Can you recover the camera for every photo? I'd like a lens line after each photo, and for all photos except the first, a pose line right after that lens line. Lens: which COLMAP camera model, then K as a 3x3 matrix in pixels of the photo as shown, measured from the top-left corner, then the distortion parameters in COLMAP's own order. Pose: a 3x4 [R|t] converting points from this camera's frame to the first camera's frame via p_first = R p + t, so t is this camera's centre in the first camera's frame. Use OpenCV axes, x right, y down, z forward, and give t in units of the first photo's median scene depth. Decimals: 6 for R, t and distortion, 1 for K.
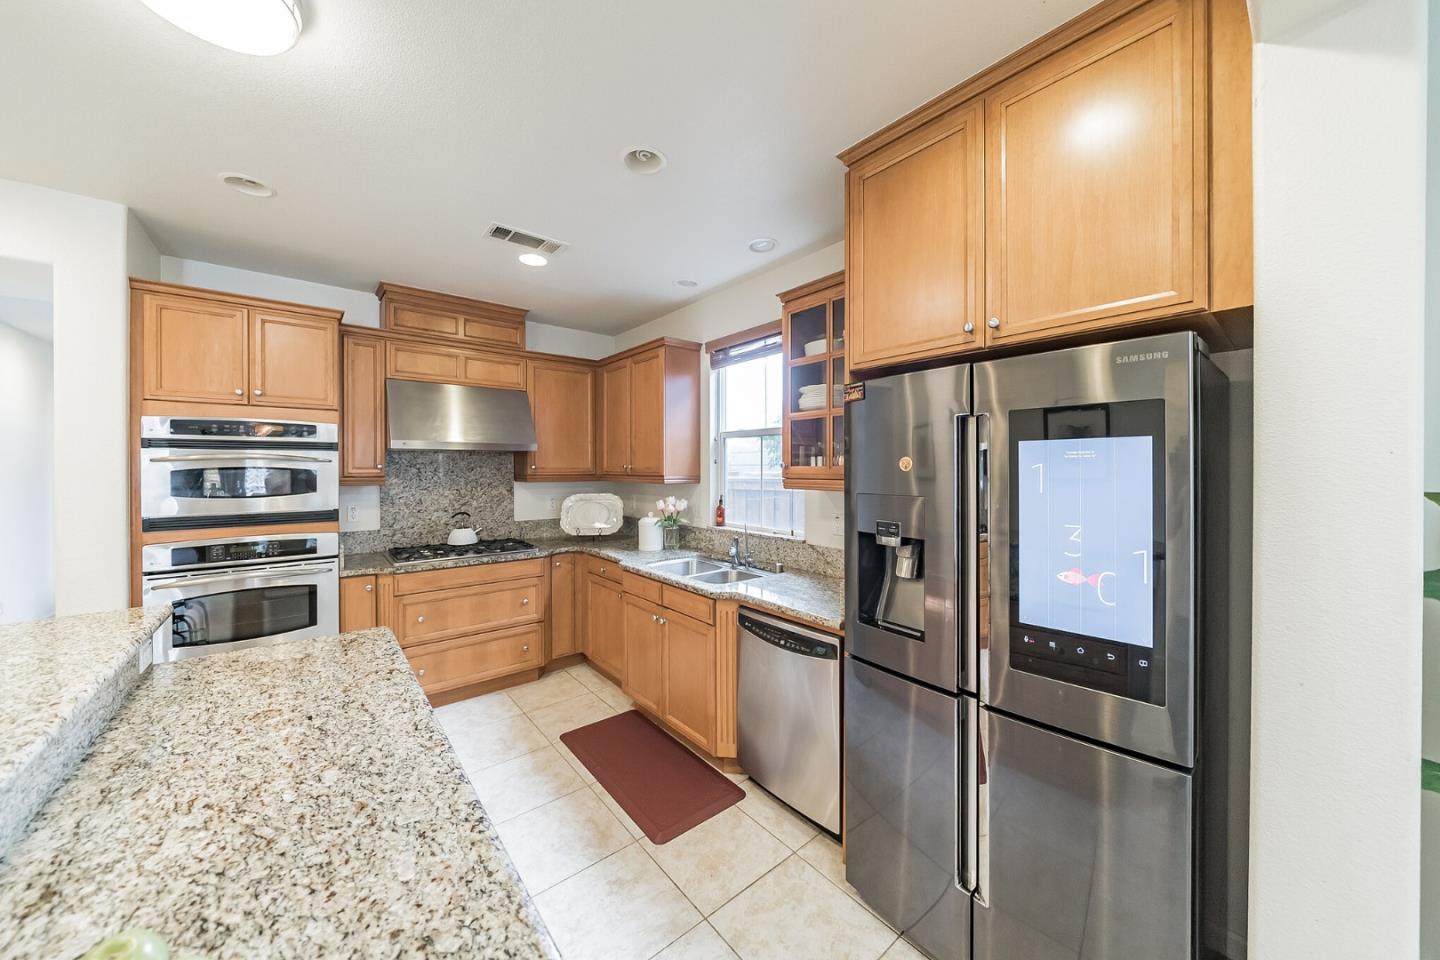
lens RADIAL K [[500.4, 0, 694.2], [0, 500.4, 467.3], [0, 0, 1]] dist [-0.003302, -0.000930]
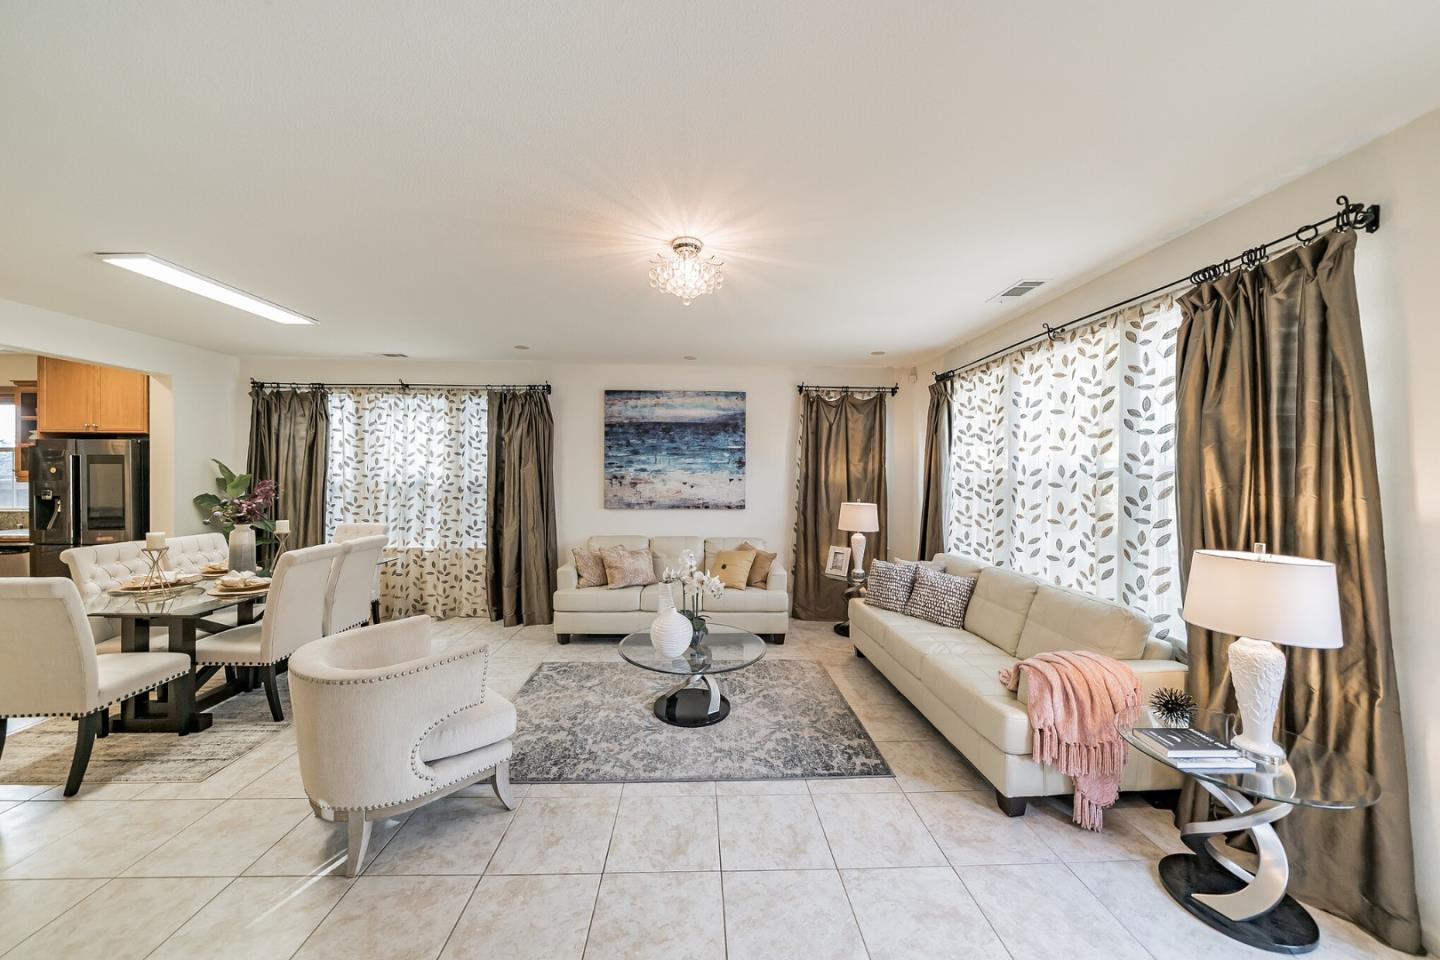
lens RADIAL K [[500.4, 0, 726.3], [0, 500.4, 477.8], [0, 0, 1]] dist [-0.003302, -0.000930]
pose [[0.576675, -0.000011, 0.816973, 0.173039], [-0.005113, 0.999980, 0.003622, 0.004490], [-0.816957, -0.006265, 0.576664, -2.044076]]
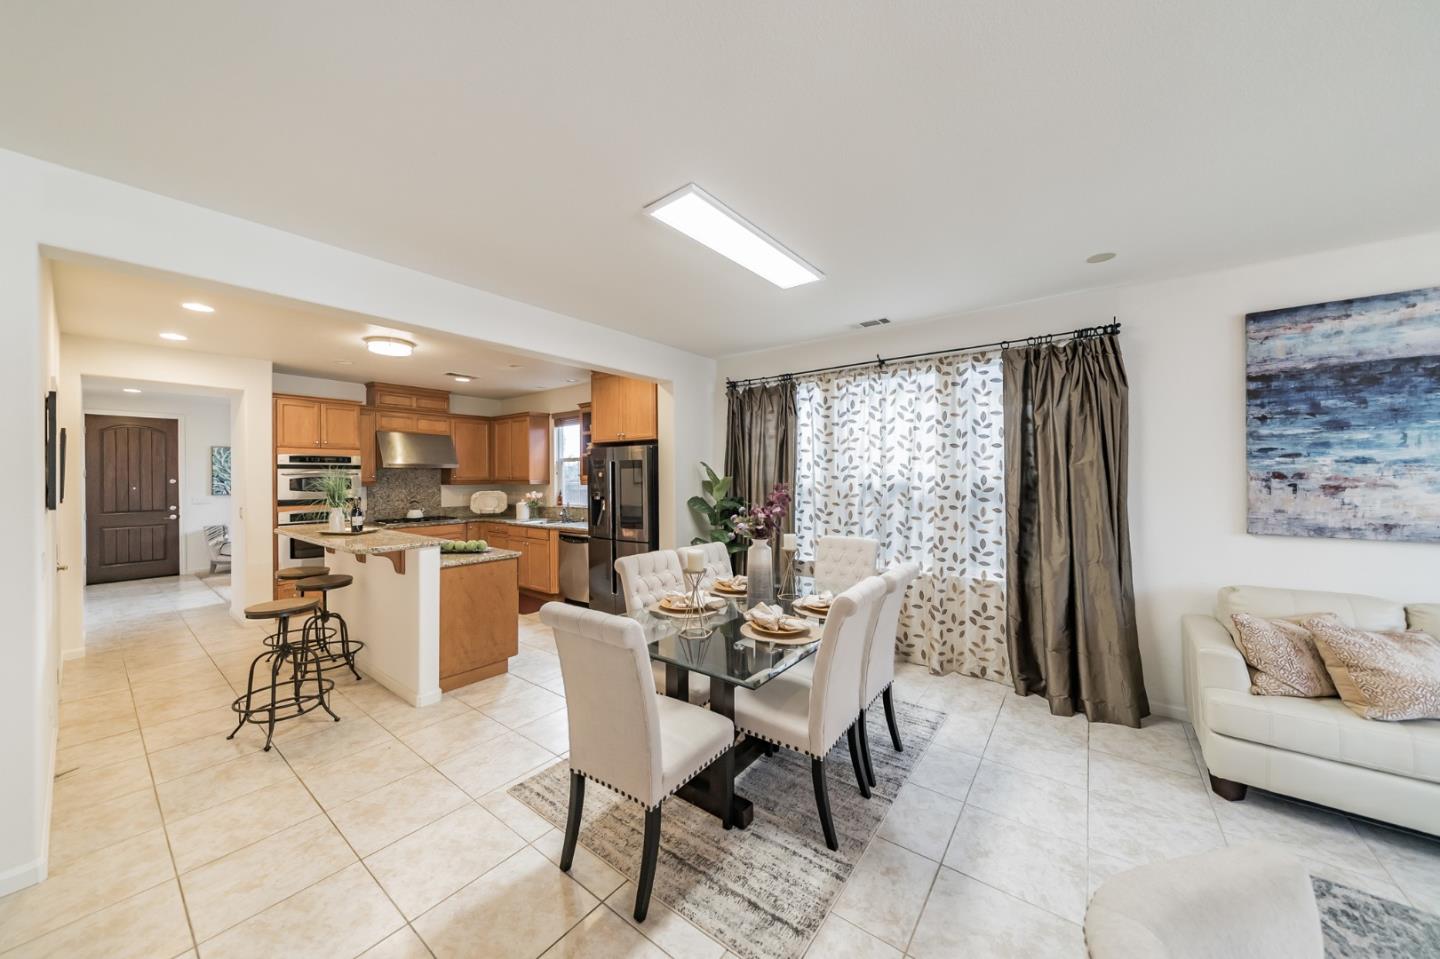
lens RADIAL K [[500.4, 0, 715.8], [0, 500.4, 474.8], [0, 0, 1]] dist [-0.003302, -0.000930]
pose [[0.964461, -0.004941, 0.264178, 0.149047], [0.006068, 0.999976, -0.003452, 0.006248], [-0.264155, 0.004932, 0.964468, -1.300773]]
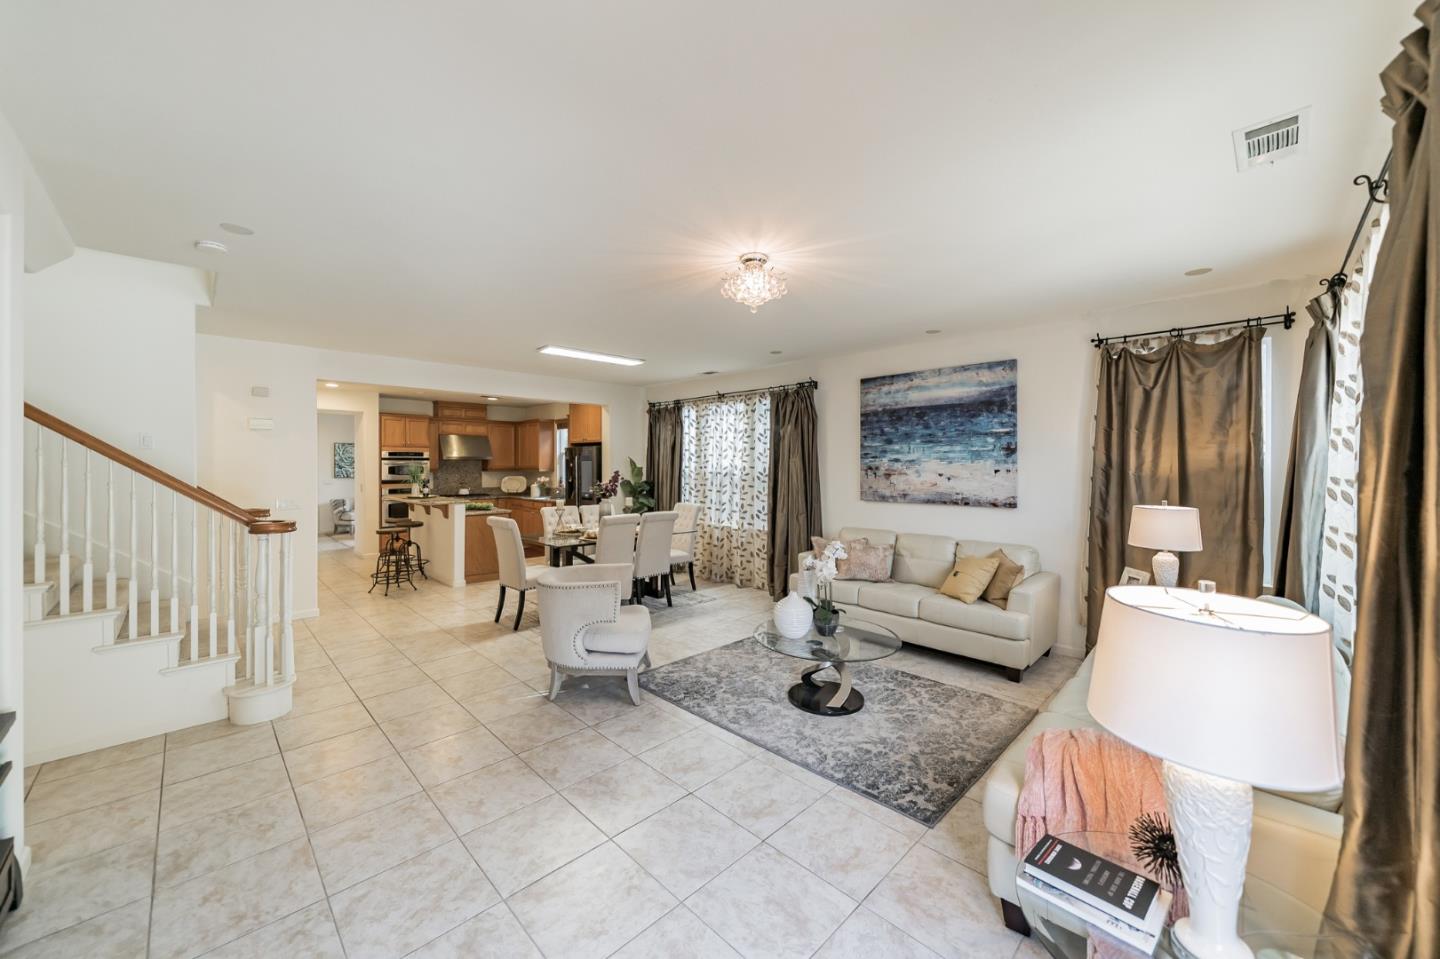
lens RADIAL K [[561.5, 0, 697.3], [0, 561.5, 466.6], [0, 0, 1]] dist [-0.006312, -0.000068]
pose [[0.996303, -0.001237, 0.085898, 0.648824], [0.001152, 0.999999, 0.001040, 0.003146], [-0.085900, -0.000937, 0.996303, -2.563039]]
